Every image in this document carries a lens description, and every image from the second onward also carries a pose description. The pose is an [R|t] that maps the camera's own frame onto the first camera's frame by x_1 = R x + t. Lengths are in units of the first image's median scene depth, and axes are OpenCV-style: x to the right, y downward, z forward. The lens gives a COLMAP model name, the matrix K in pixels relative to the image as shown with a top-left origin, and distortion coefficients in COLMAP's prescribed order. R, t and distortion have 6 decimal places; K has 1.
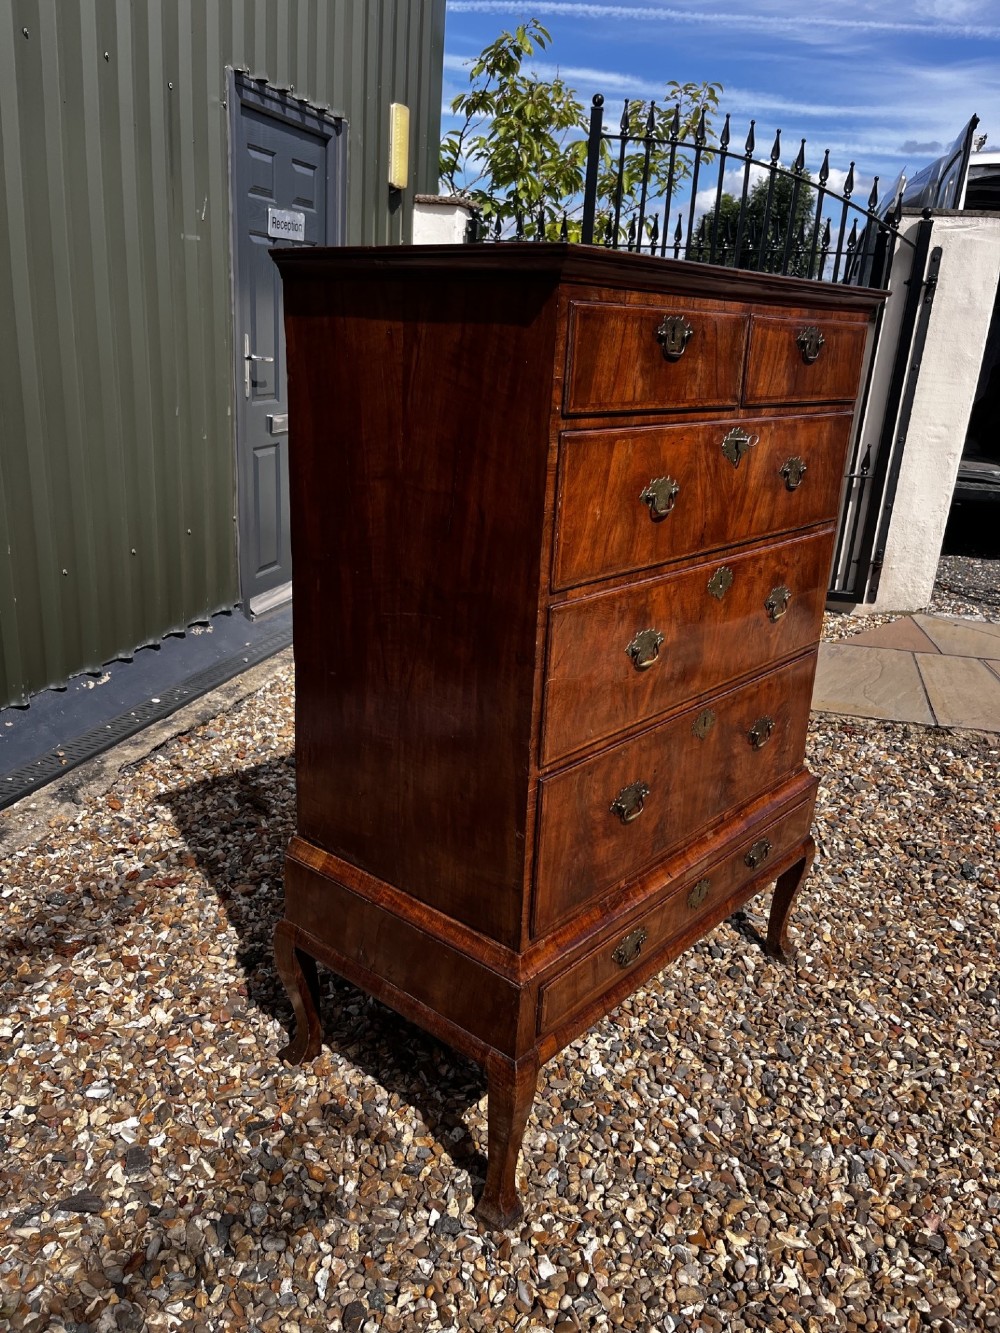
lens RADIAL K [[1019.9, 0, 496.8], [0, 1019.9, 678.0], [0, 0, 1]] dist [0.049540, -0.081013]
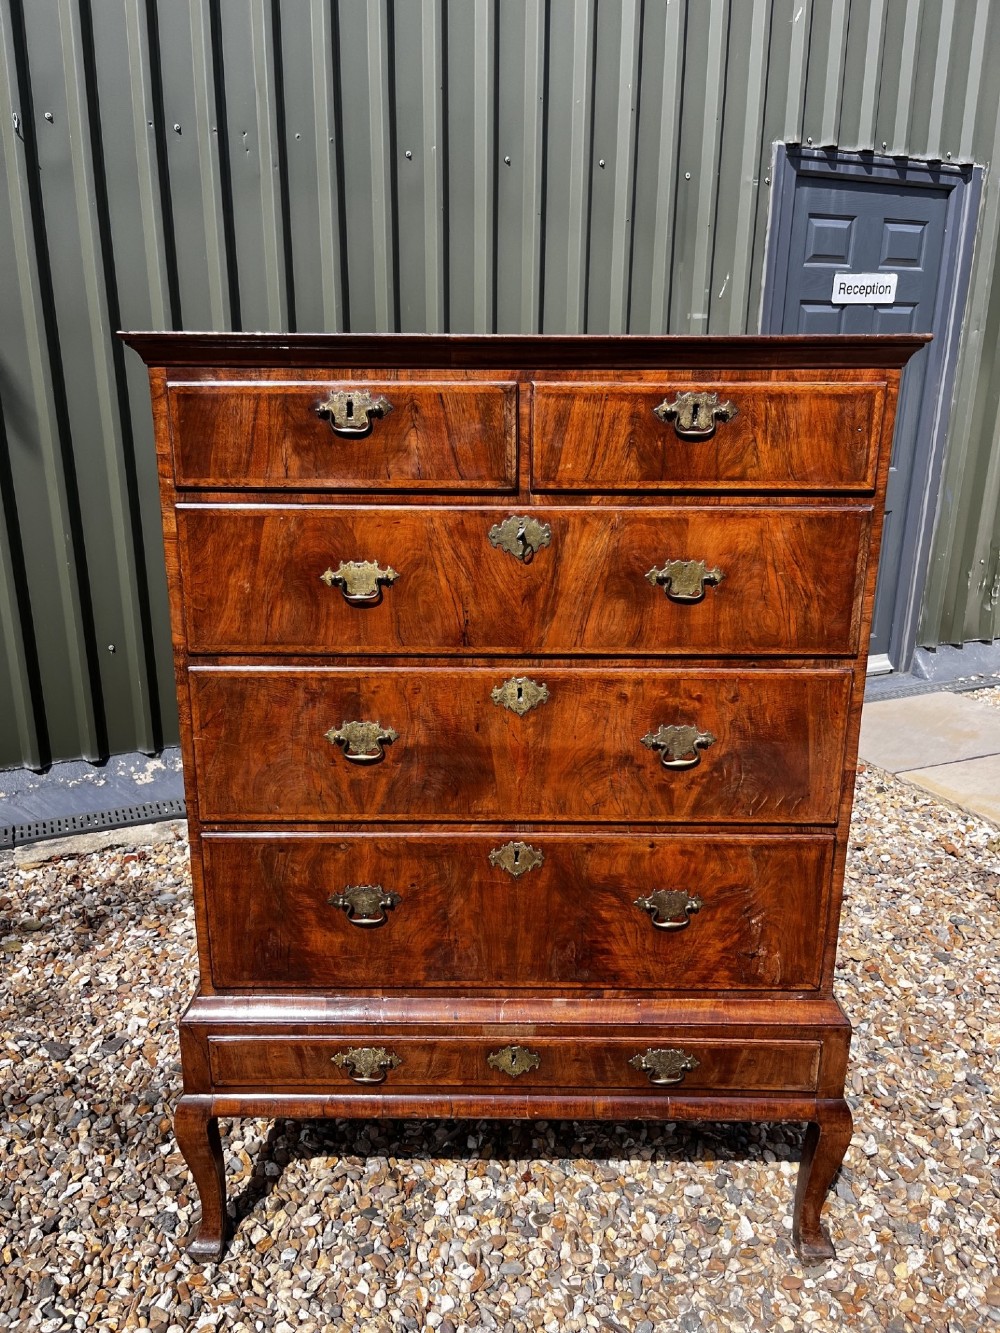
lens RADIAL K [[1019.9, 0, 496.1], [0, 1019.9, 676.0], [0, 0, 1]] dist [0.049540, -0.081013]
pose [[0.645297, 0.176048, -0.743370, 0.634980], [-0.221893, 0.974325, 0.038124, -0.104654], [0.730996, 0.140347, 0.667794, 0.323744]]
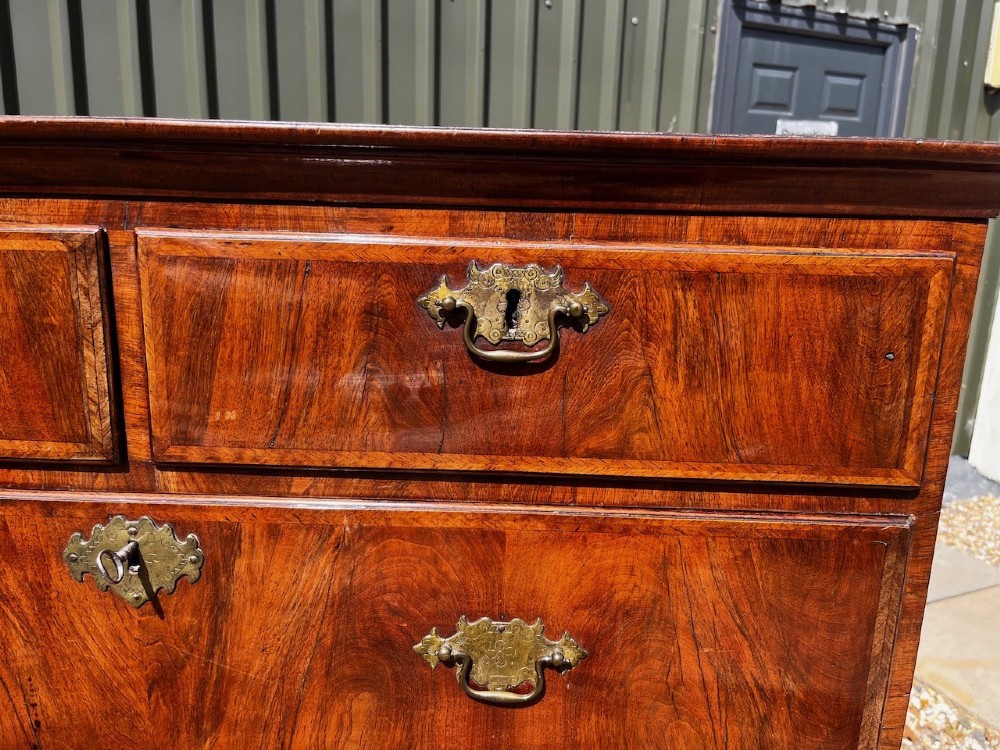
lens RADIAL K [[765.1, 0, 506.0], [0, 765.1, 377.4], [0, 0, 1]] dist [0.049540, -0.081013]
pose [[0.635359, 0.143245, -0.758814, 0.388480], [-0.248818, 0.968213, -0.025562, -0.234710], [0.731032, 0.205048, 0.650805, 0.661260]]
